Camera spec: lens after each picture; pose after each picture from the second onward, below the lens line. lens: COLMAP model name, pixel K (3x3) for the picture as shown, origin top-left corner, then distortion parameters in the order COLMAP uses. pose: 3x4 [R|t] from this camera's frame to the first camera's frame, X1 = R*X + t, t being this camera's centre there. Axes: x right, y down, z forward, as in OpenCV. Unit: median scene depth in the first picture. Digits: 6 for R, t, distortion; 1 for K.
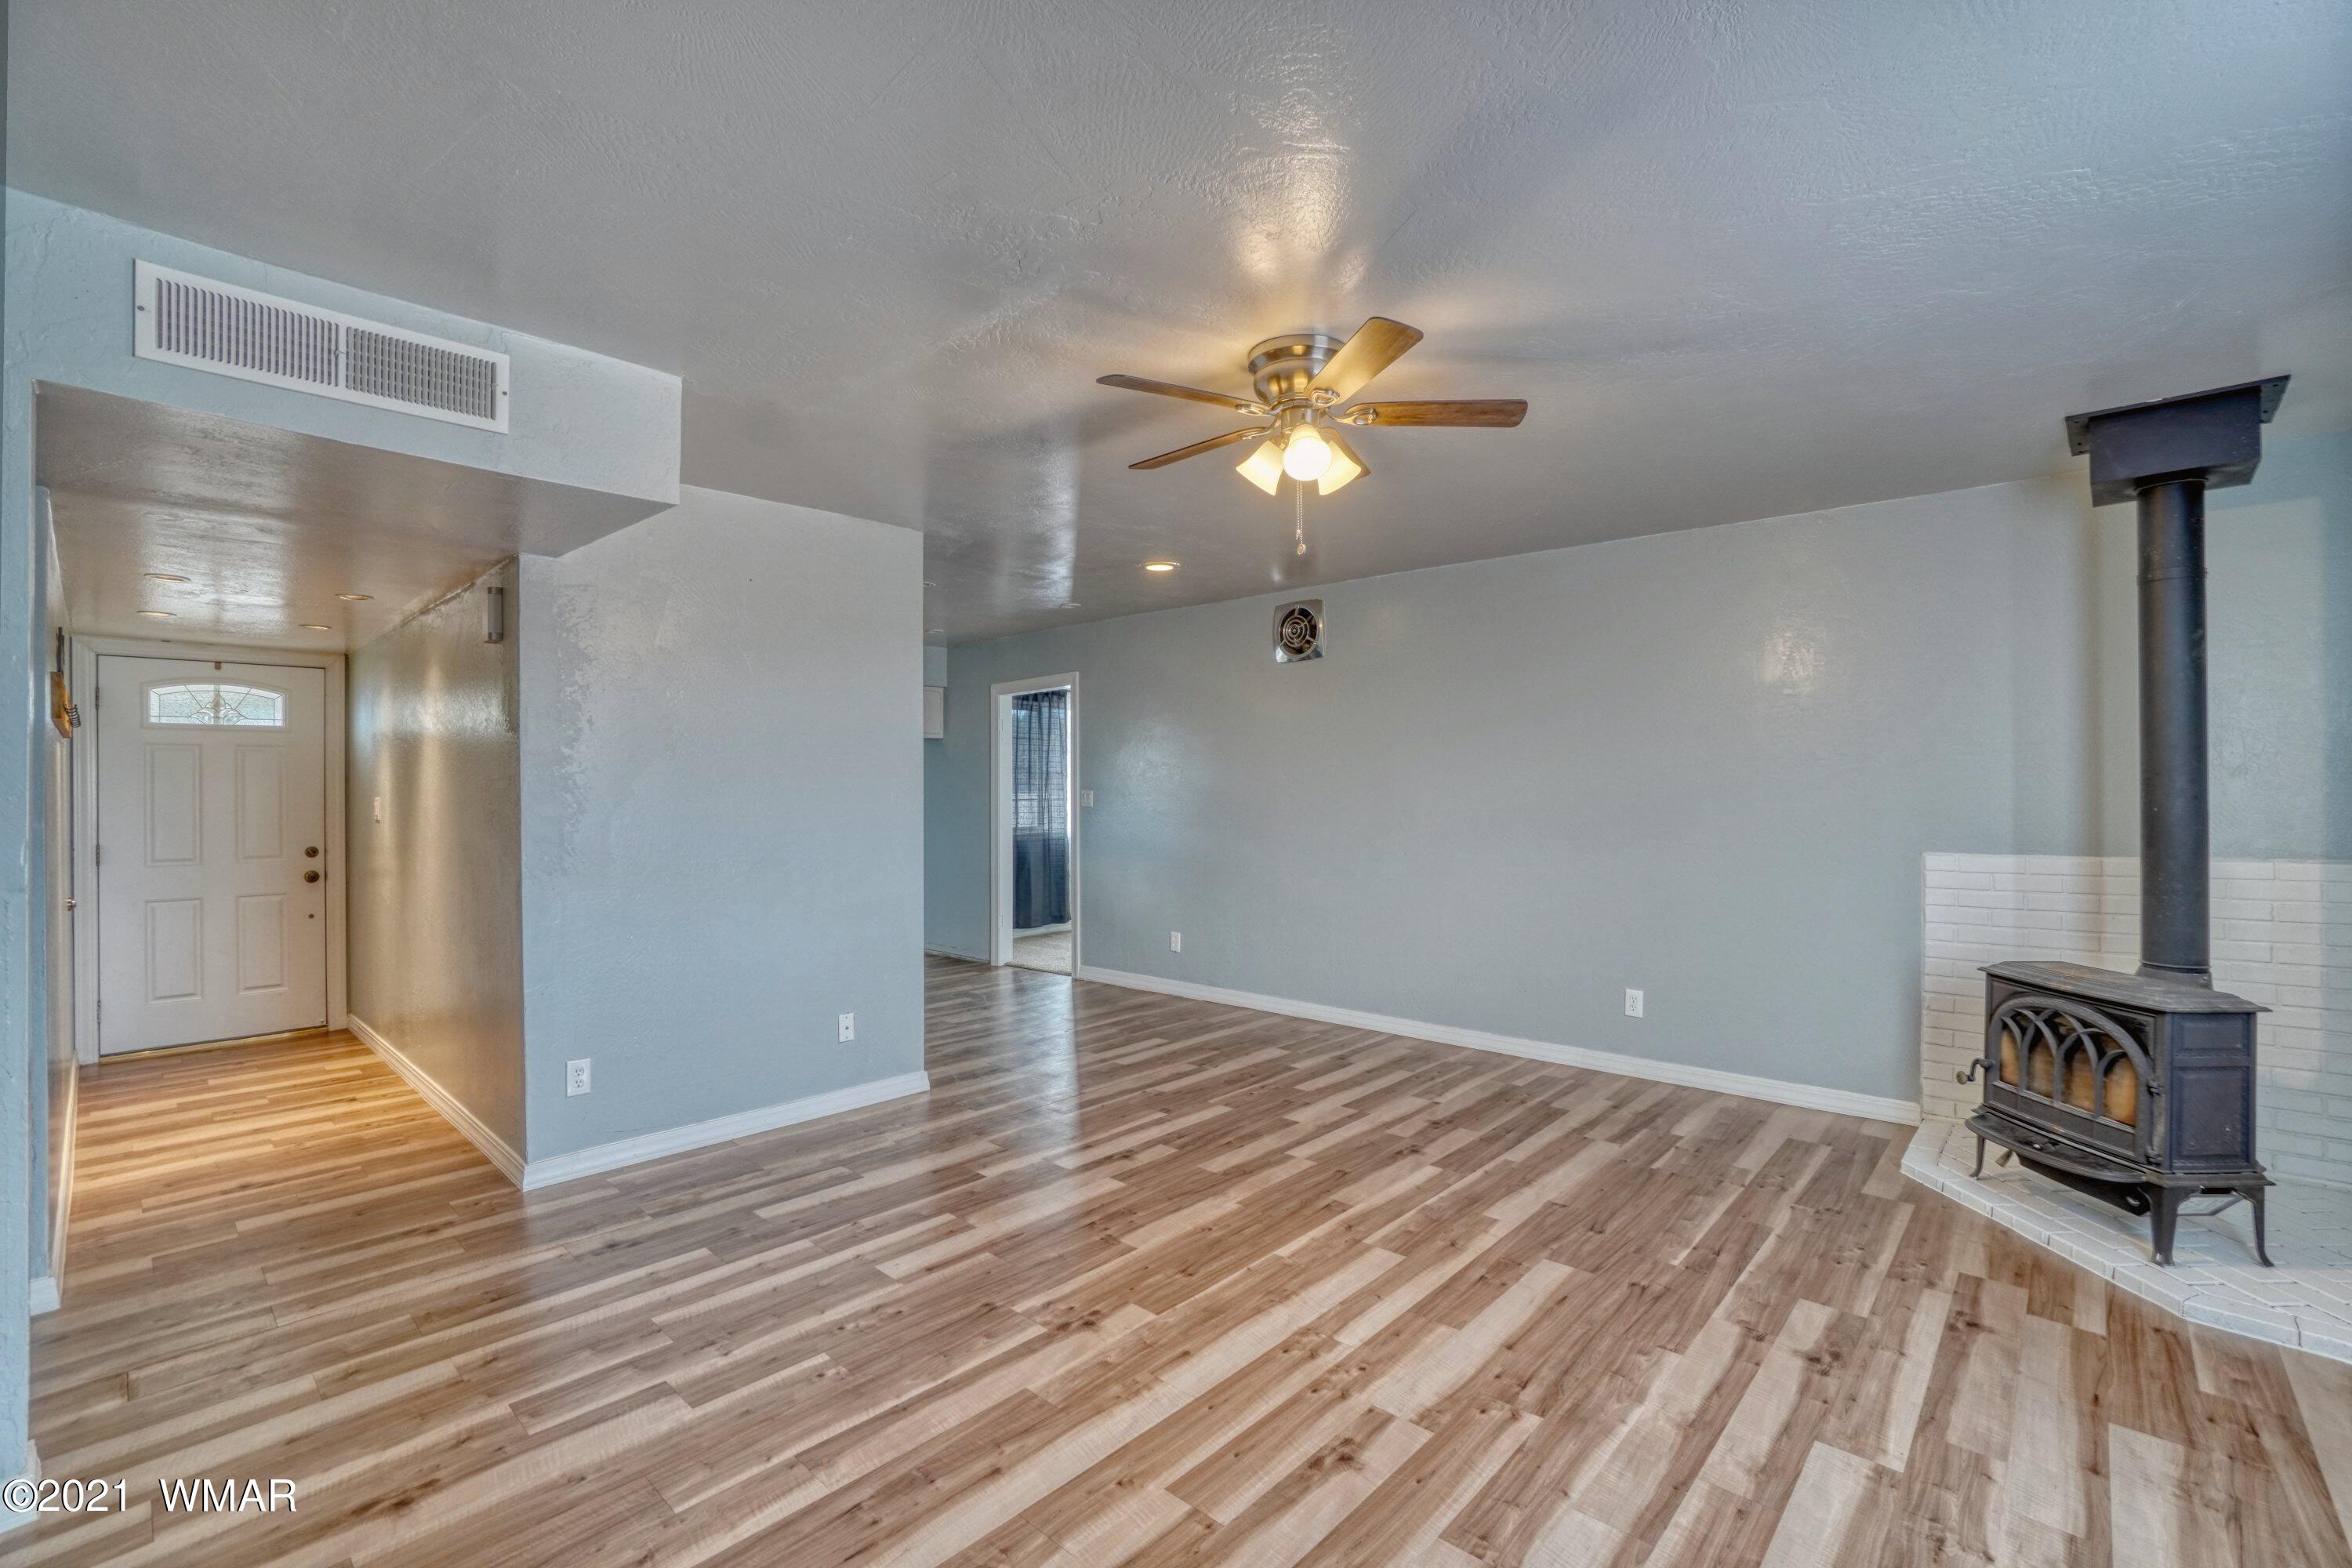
lens RADIAL K [[1044.6, 0, 1169.1], [0, 1044.6, 786.3], [0, 0, 1]] dist [-0.069763, 0.025328]
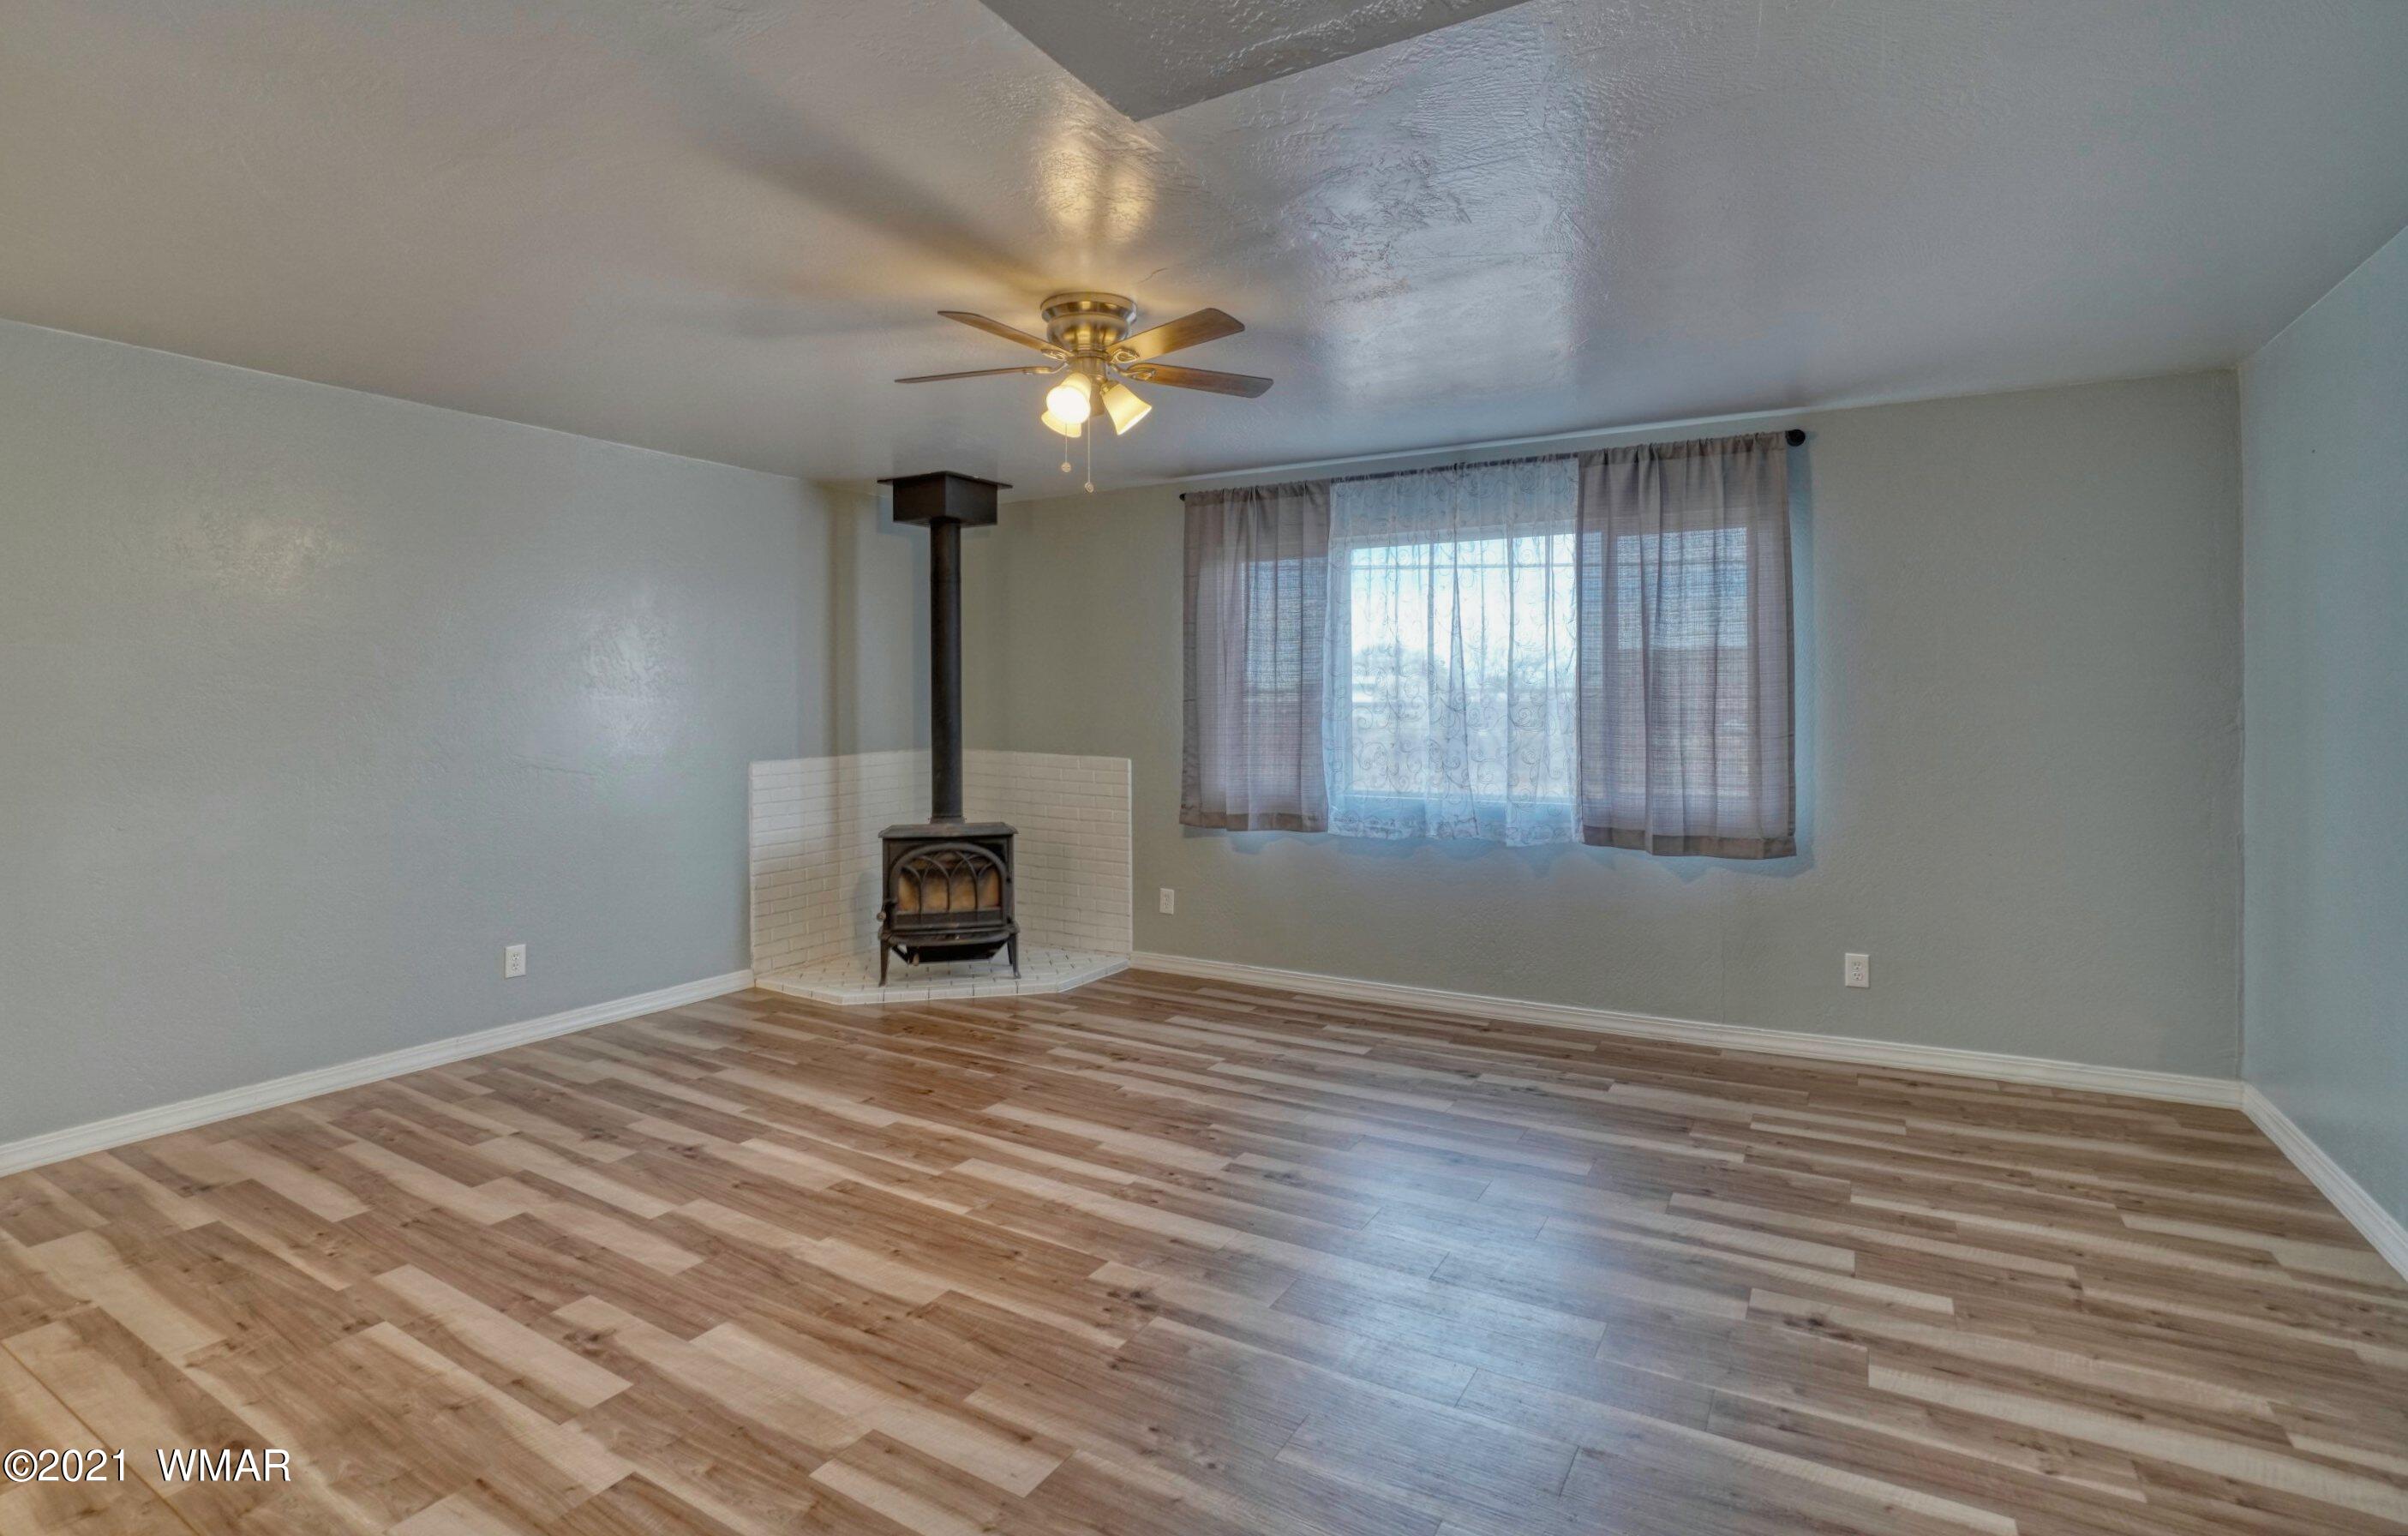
lens RADIAL K [[1137.4, 0, 1201.2], [0, 1137.4, 690.5], [0, 0, 1]] dist [-0.023750, 0.001204]
pose [[-0.215497, 0.011016, 0.976442, -0.842027], [0.006262, 0.999931, -0.009899, -0.003635], [-0.976484, 0.003981, -0.215551, 0.903472]]
